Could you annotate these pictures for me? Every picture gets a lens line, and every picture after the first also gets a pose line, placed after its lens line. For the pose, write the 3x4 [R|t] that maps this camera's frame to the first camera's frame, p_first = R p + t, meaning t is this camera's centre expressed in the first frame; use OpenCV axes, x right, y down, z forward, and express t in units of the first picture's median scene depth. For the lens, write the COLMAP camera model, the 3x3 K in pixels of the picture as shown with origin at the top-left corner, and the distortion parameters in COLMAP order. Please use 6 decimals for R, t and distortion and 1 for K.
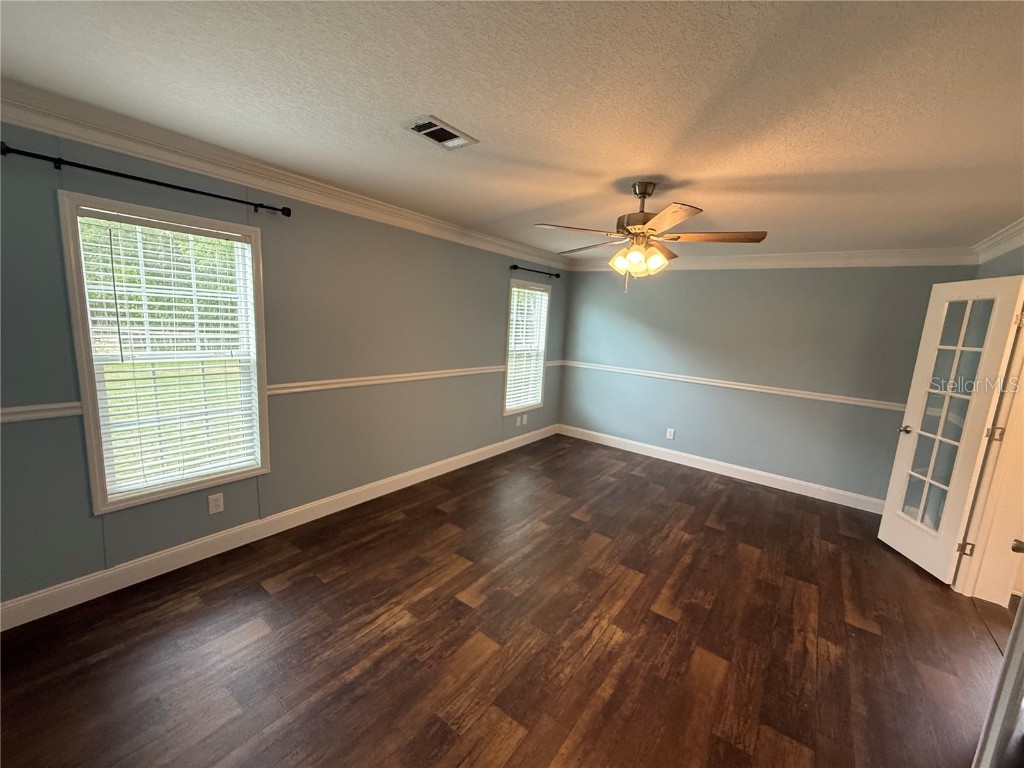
lens RADIAL K [[408.3, 0, 515.8], [0, 408.3, 384.9], [0, 0, 1]] dist [0.000464, 0.000129]
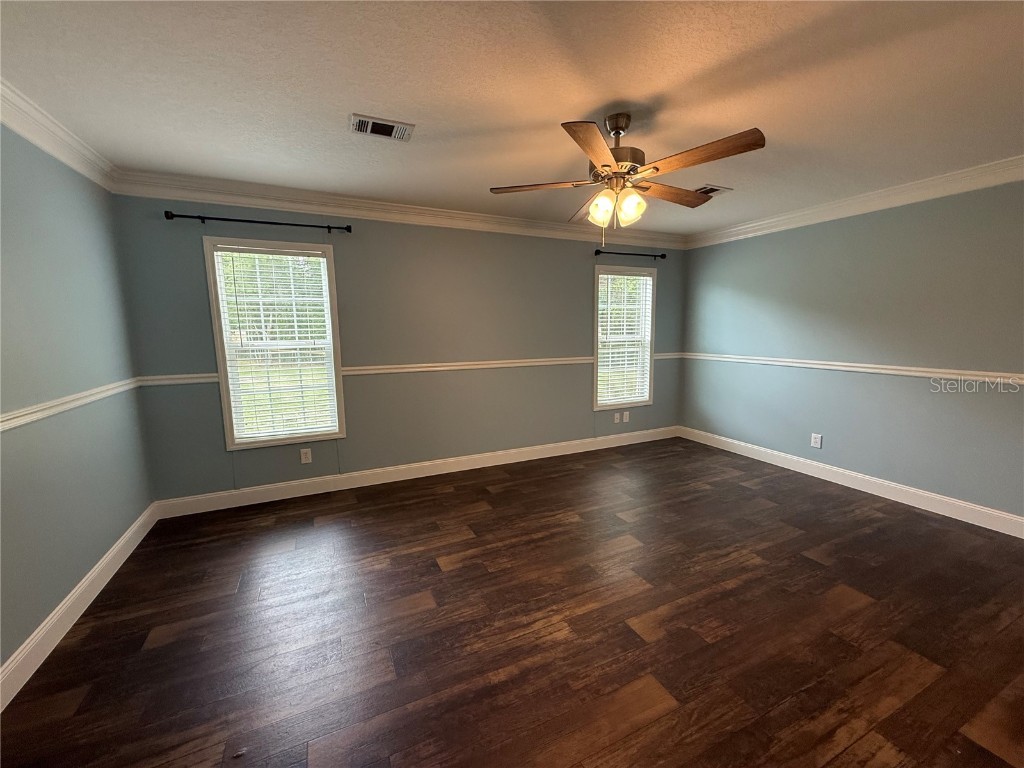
lens RADIAL K [[408.2, 0, 508.5], [0, 408.2, 383.0], [0, 0, 1]] dist [0.001244, -0.000093]
pose [[0.881746, -0.007321, -0.471668, 0.422184], [-0.010847, 0.999300, -0.035789, 0.084598], [0.471600, 0.036673, 0.881050, 0.121131]]
